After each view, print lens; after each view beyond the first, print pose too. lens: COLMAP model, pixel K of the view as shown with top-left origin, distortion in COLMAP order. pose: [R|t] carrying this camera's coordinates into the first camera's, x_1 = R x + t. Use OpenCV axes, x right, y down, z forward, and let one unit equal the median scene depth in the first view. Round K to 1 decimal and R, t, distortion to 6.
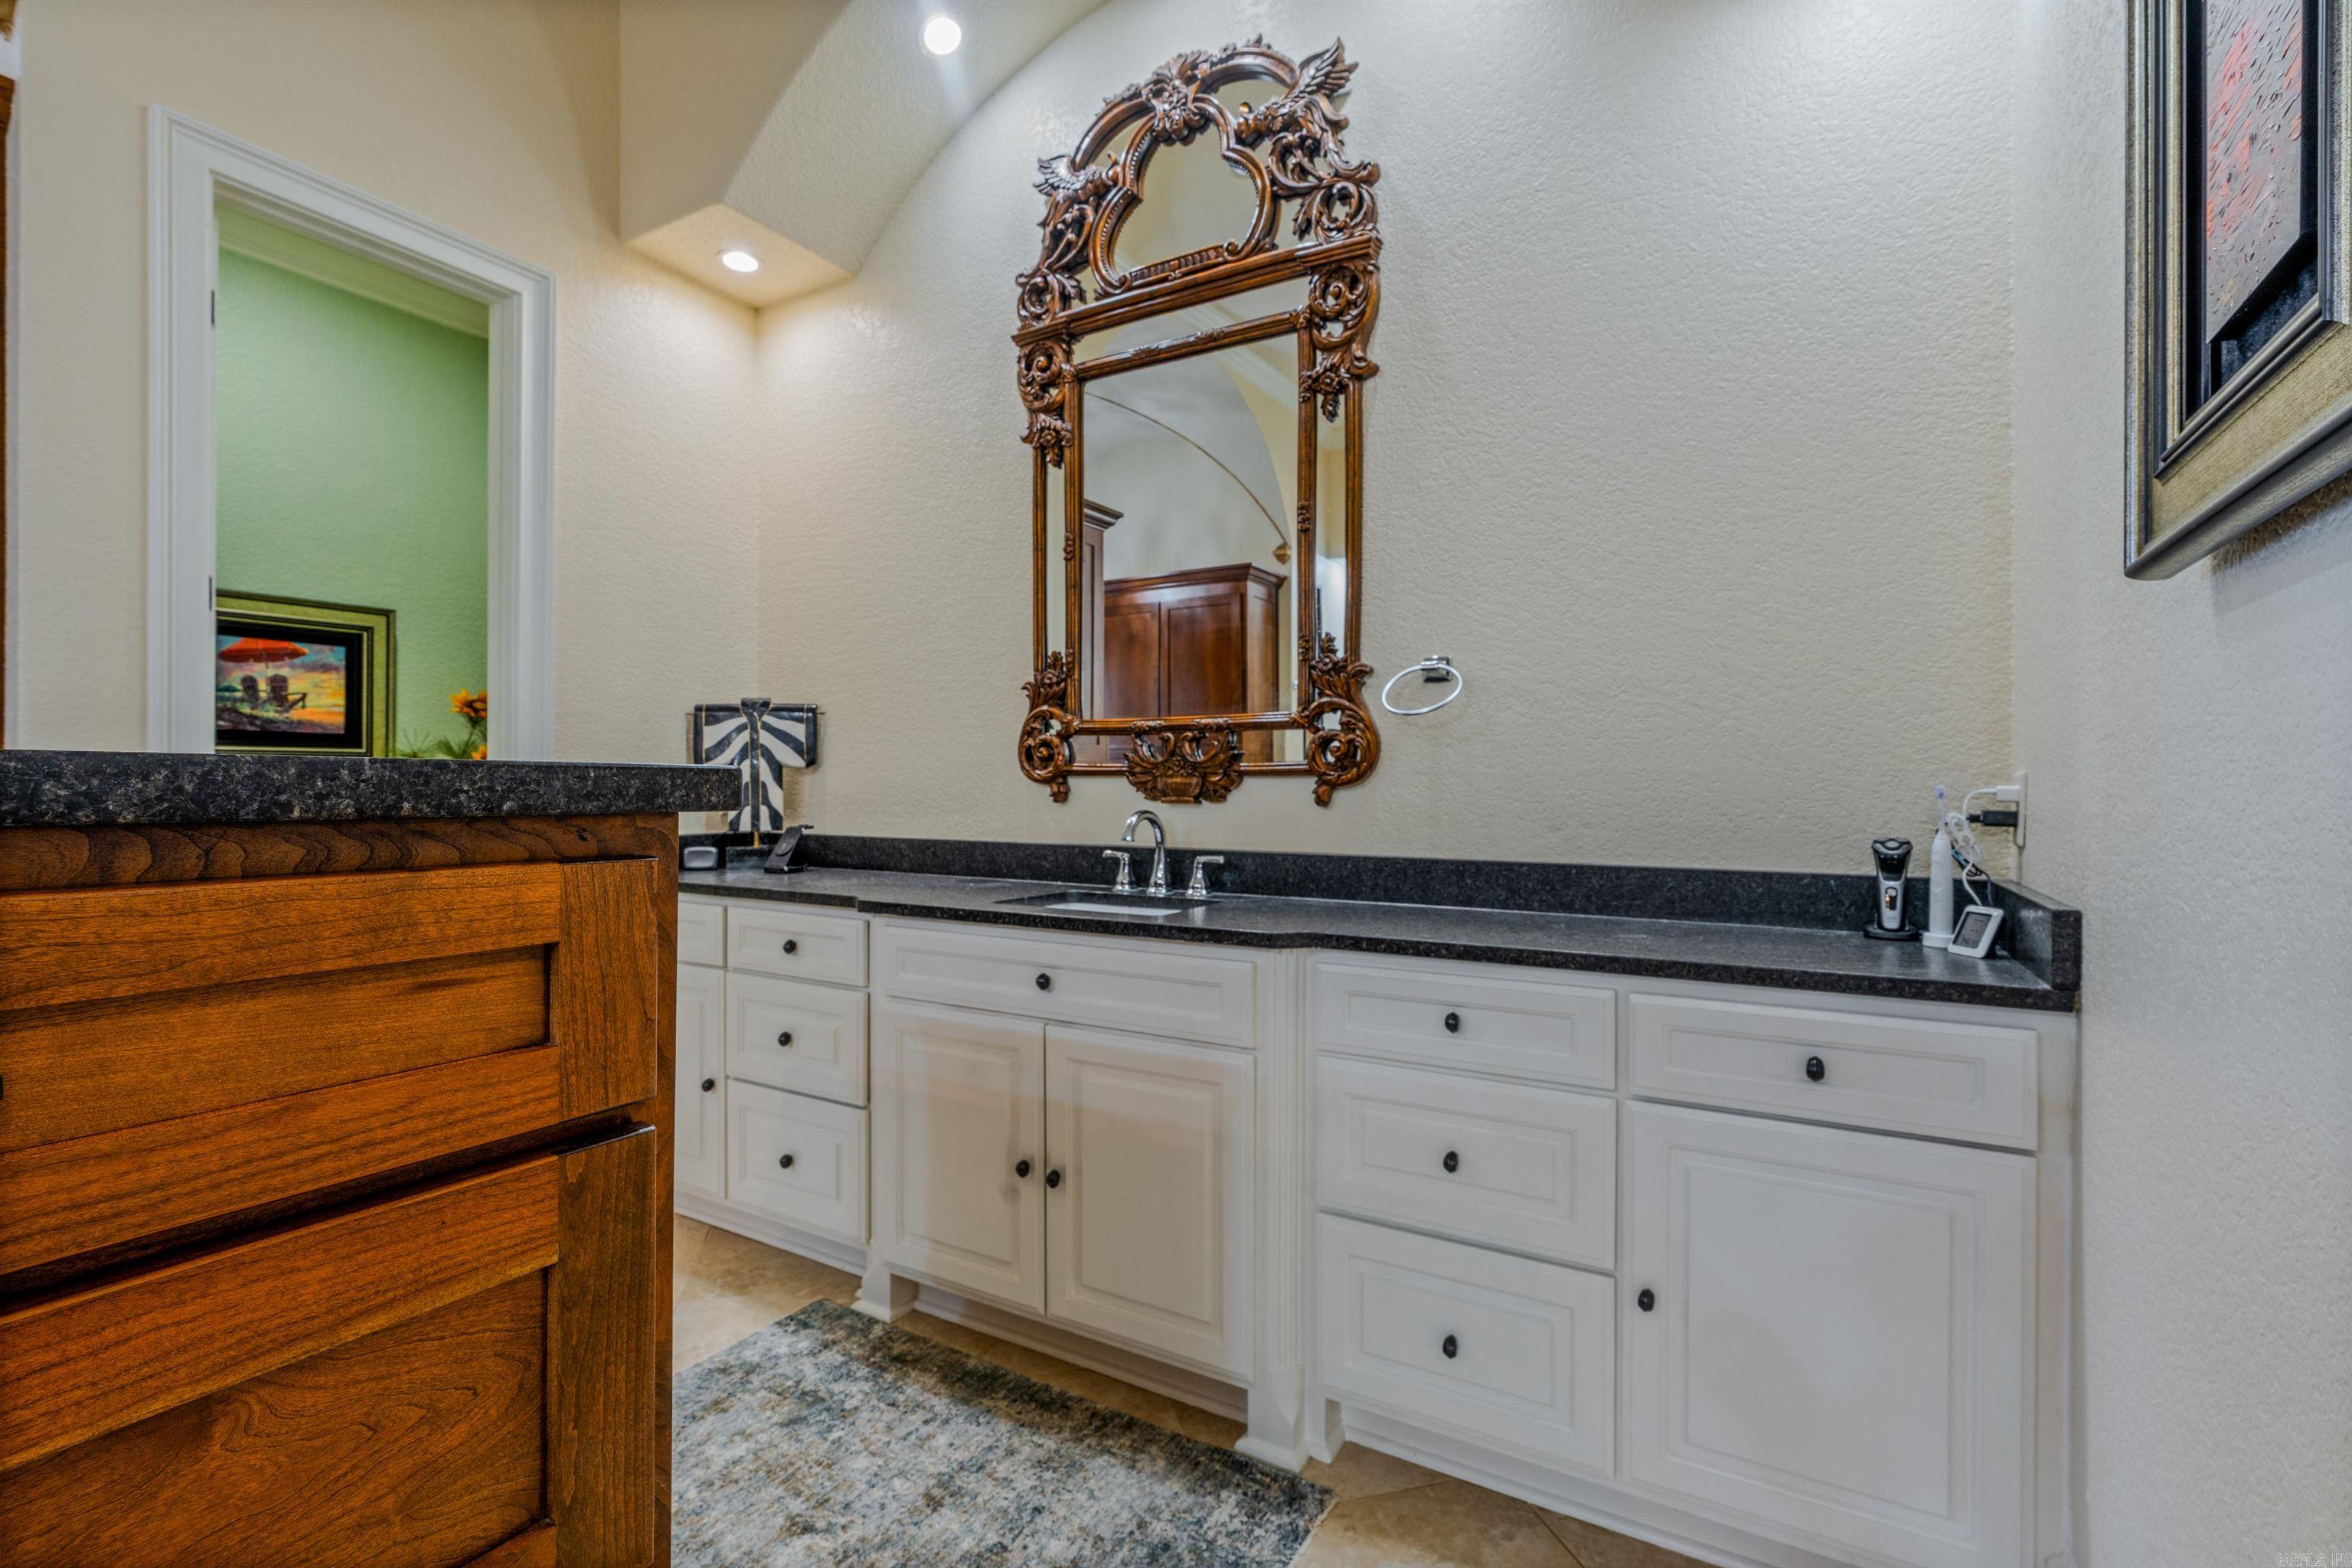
lens RADIAL K [[1067.3, 0, 1178.2], [0, 1067.3, 788.6], [0, 0, 1]] dist [-0.004838, 0.002228]
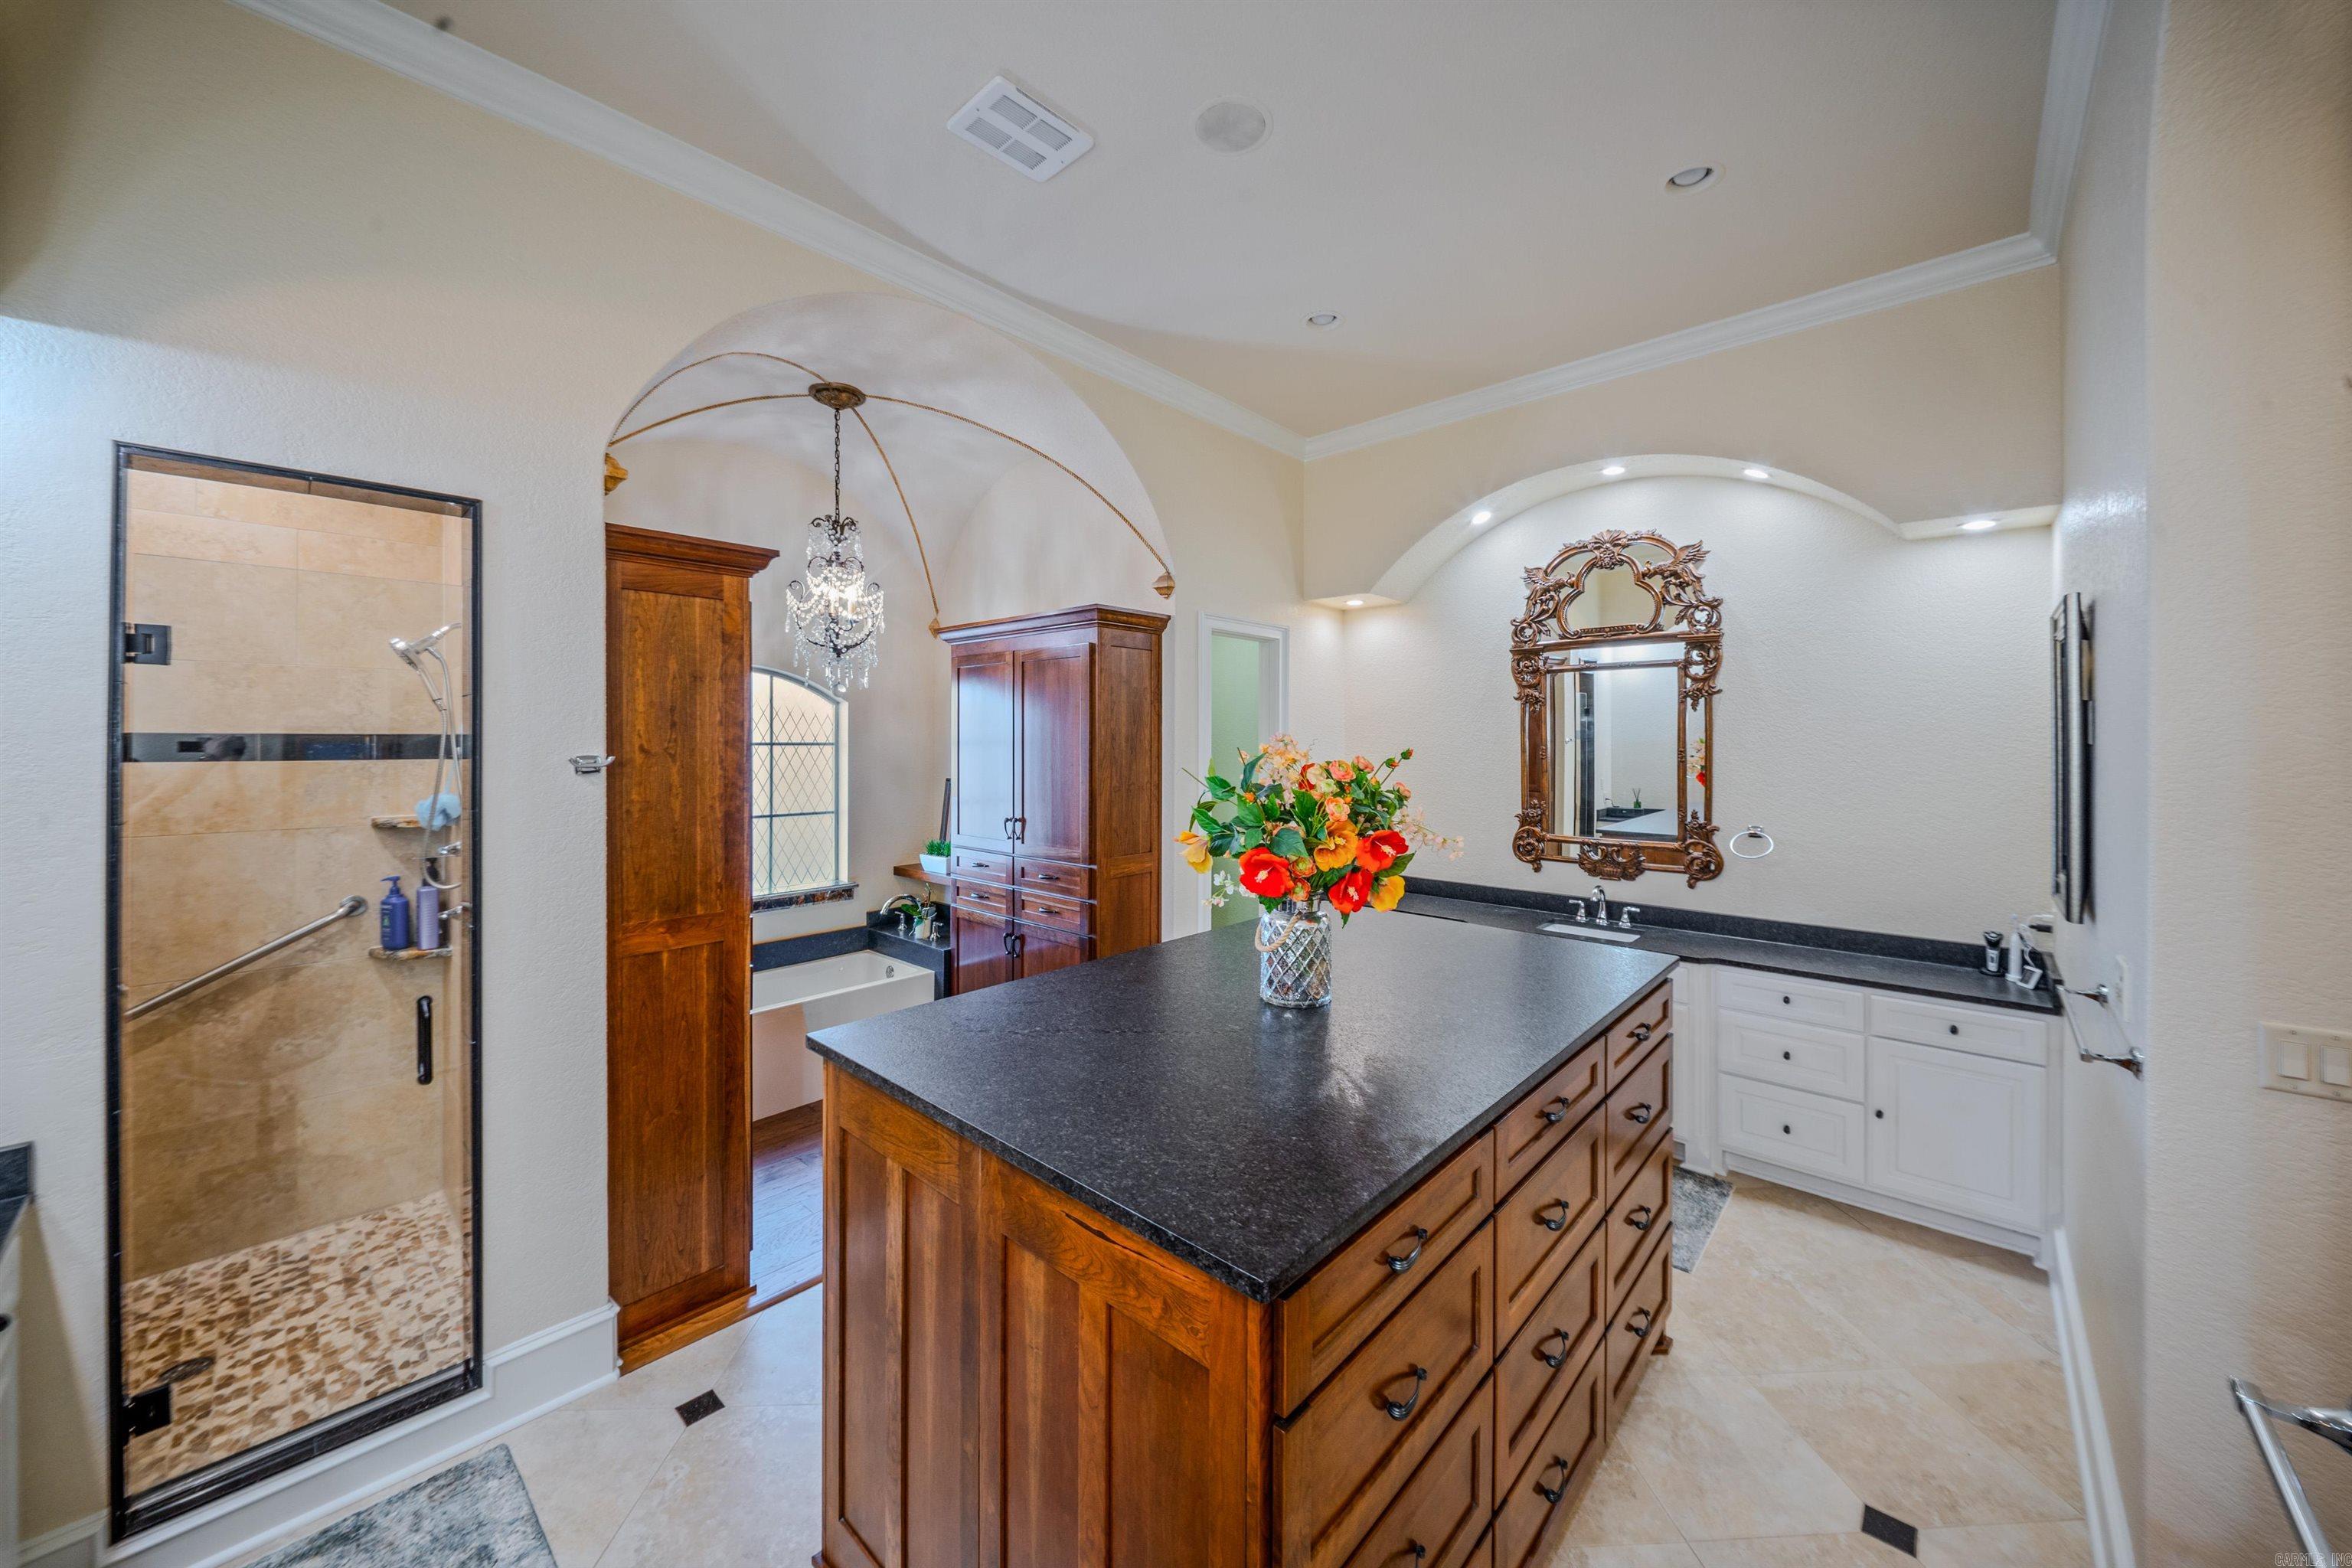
lens RADIAL K [[845.3, 0, 1174.8], [0, 845.3, 739.5], [0, 0, 1]] dist [-0.004245, -0.000964]
pose [[0.978258, -0.003846, -0.207355, -0.540726], [0.003398, 0.999991, -0.002516, -0.288155], [0.207363, 0.001757, 0.978263, -0.907289]]
